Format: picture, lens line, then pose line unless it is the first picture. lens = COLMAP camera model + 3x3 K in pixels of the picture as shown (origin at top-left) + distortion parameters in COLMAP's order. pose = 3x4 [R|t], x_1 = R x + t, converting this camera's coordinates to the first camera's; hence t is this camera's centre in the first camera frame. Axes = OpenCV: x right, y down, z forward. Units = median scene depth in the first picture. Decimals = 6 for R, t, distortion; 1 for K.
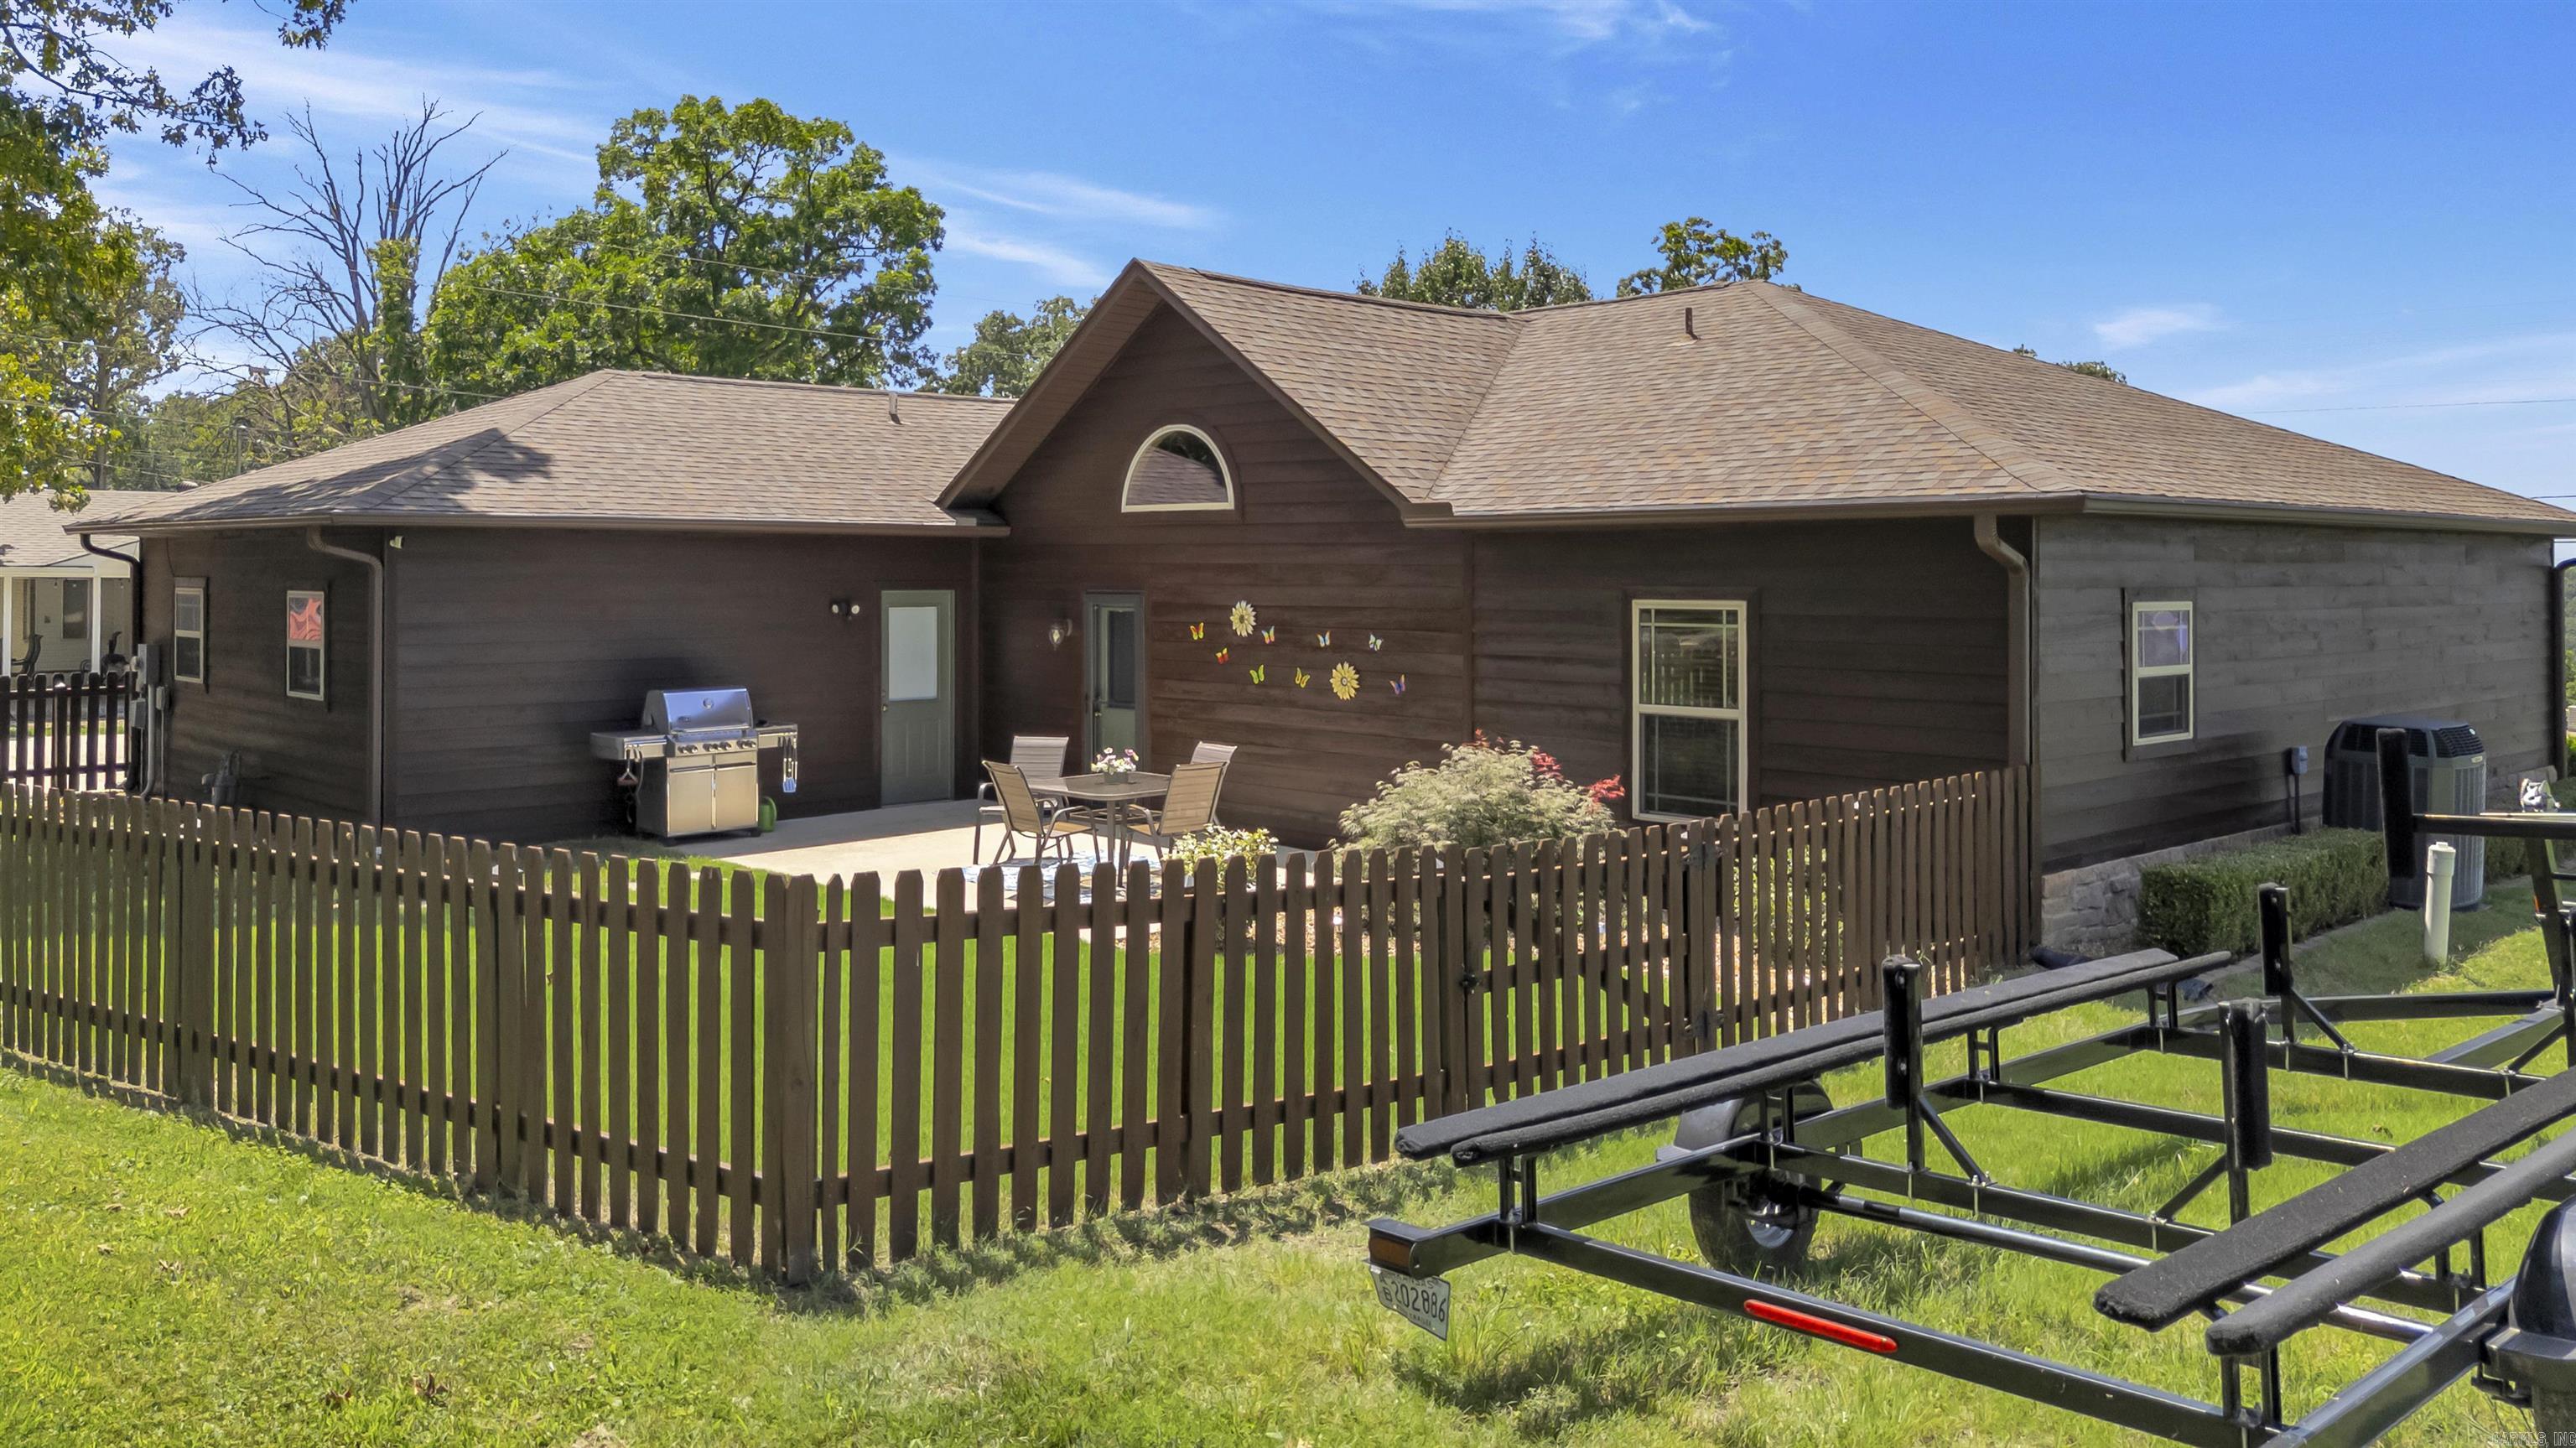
lens RADIAL K [[1959.1, 0, 1294.5], [0, 1959.1, 835.4], [0, 0, 1]] dist [0.052761, -0.039047]
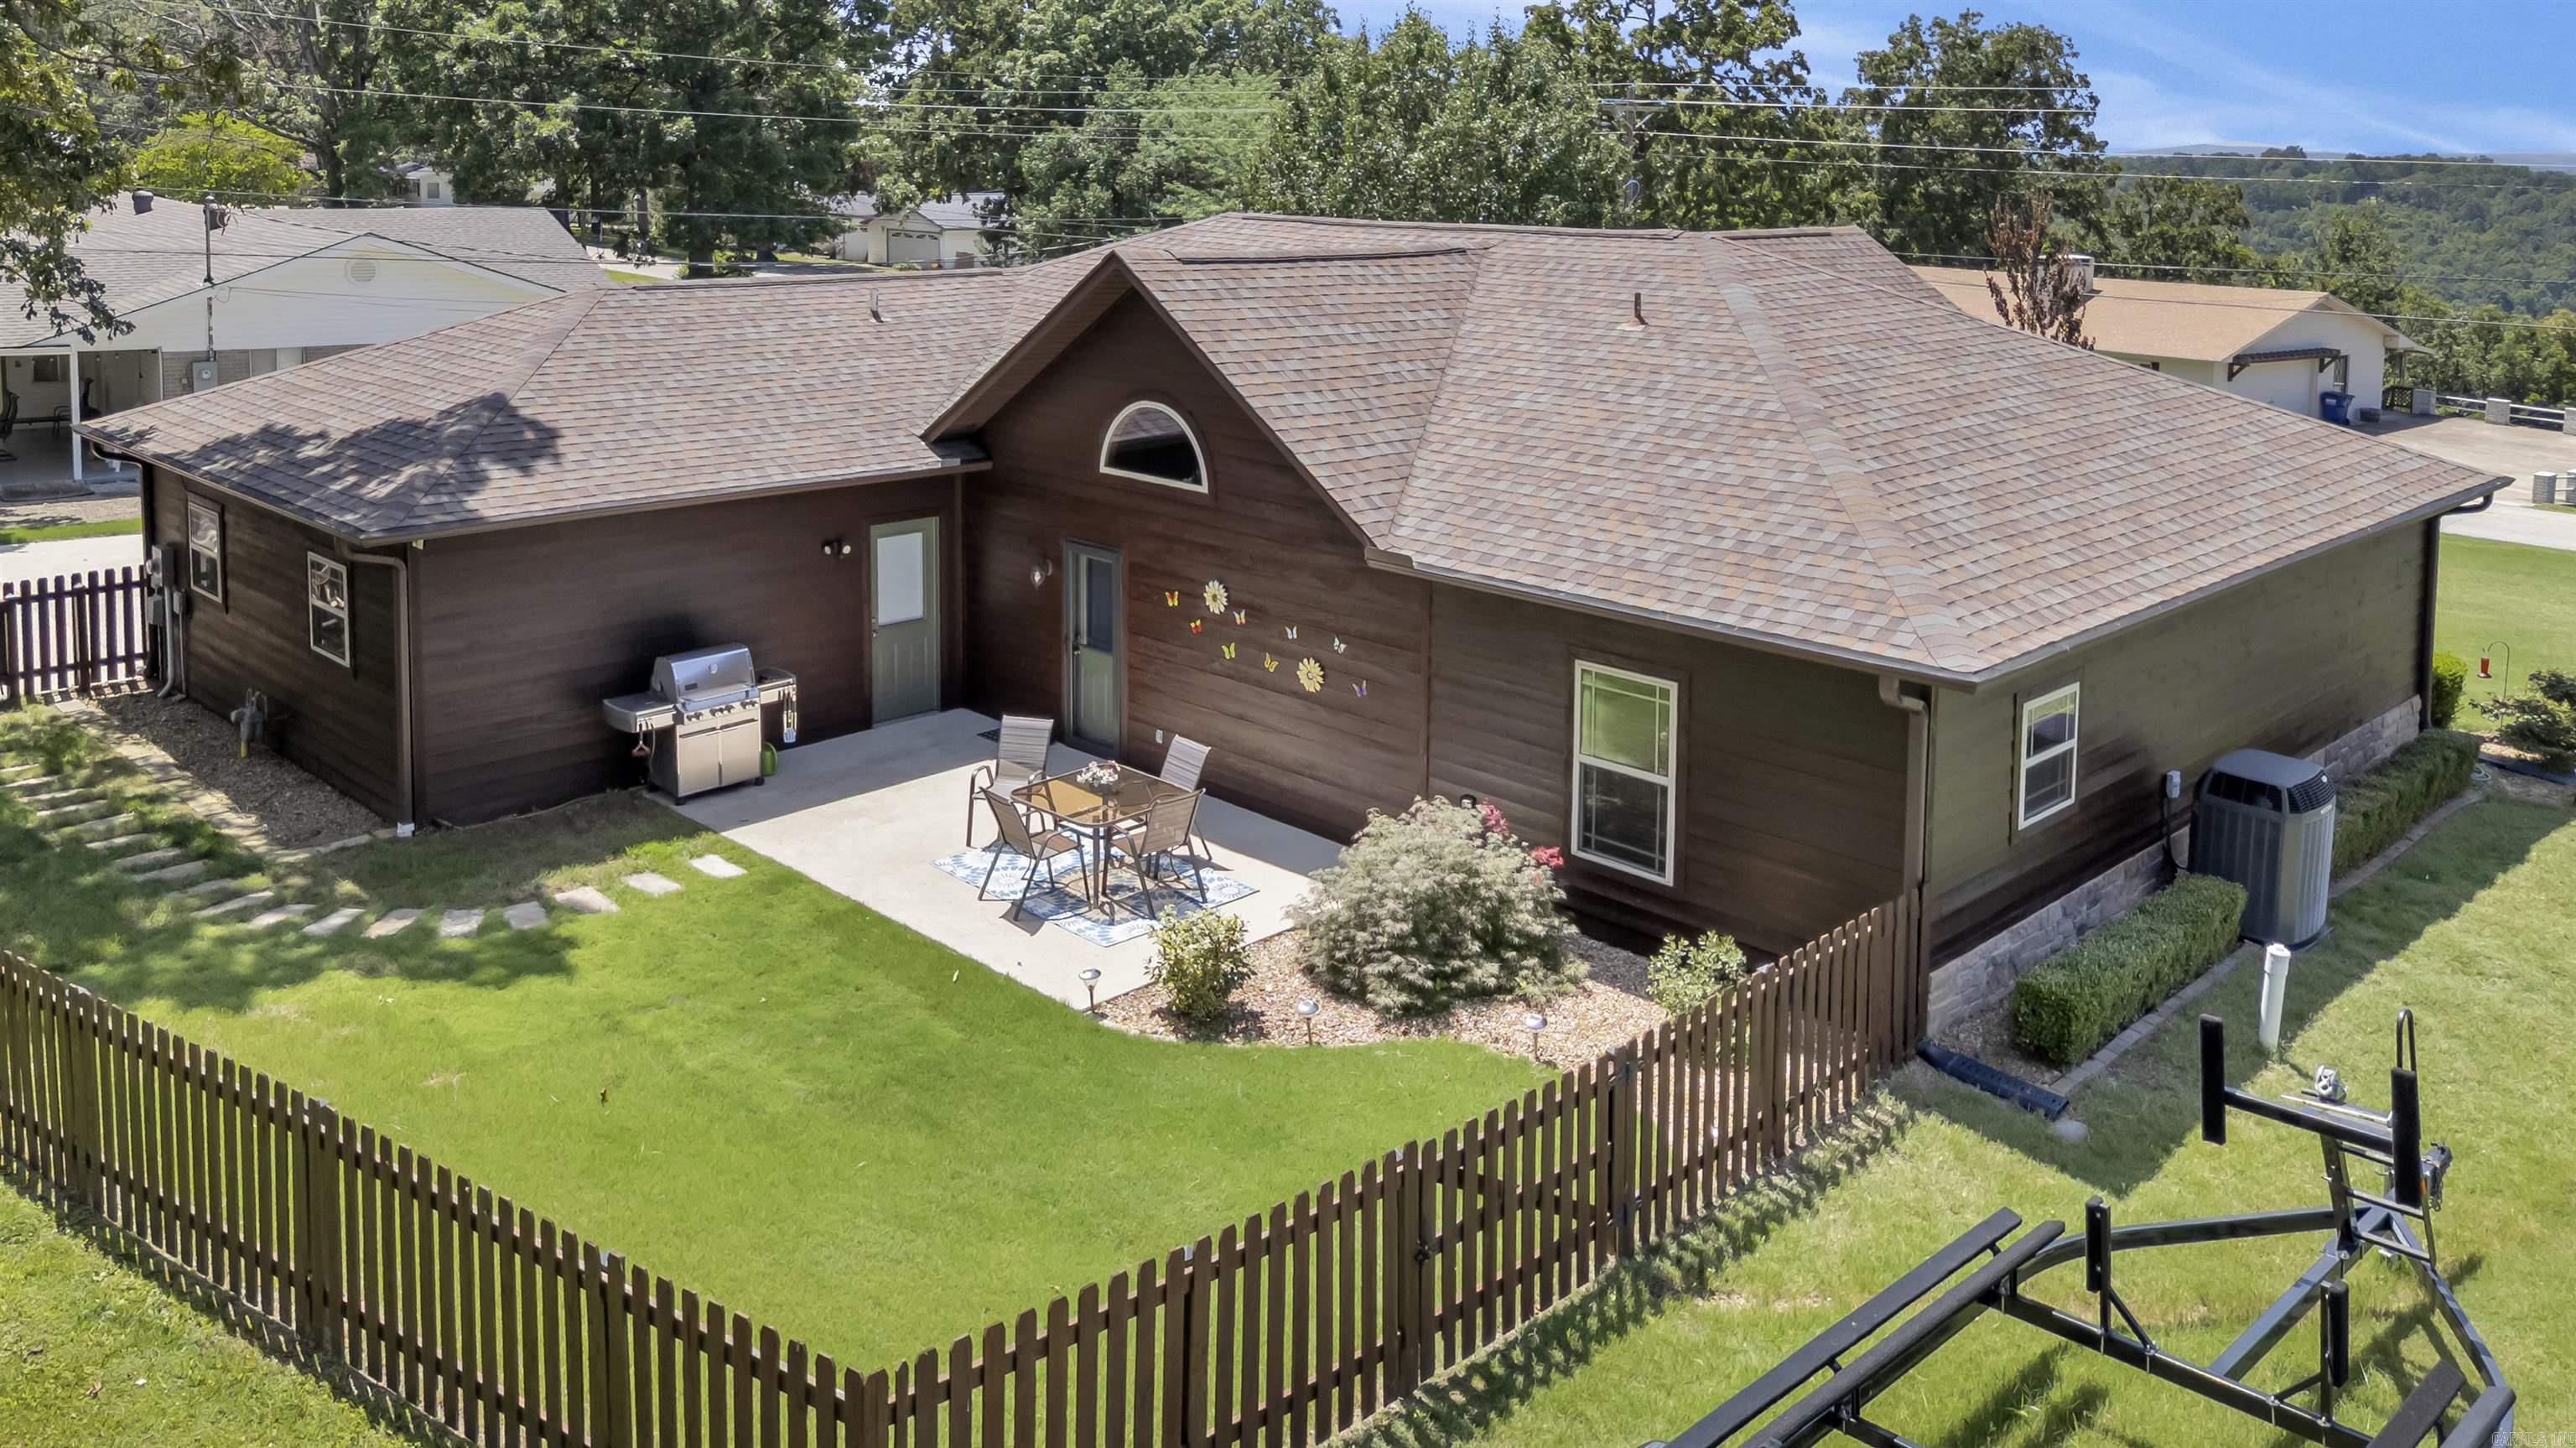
lens RADIAL K [[2012.2, 0, 1291.9], [0, 2012.2, 472.4], [0, 0, 1]] dist [0.045519, -0.025300]
pose [[0.999650, 0.005864, 0.025796, -0.013258], [-0.008680, 0.993846, 0.110433, -0.299614], [-0.024990, -0.110619, 0.993549, -0.085224]]
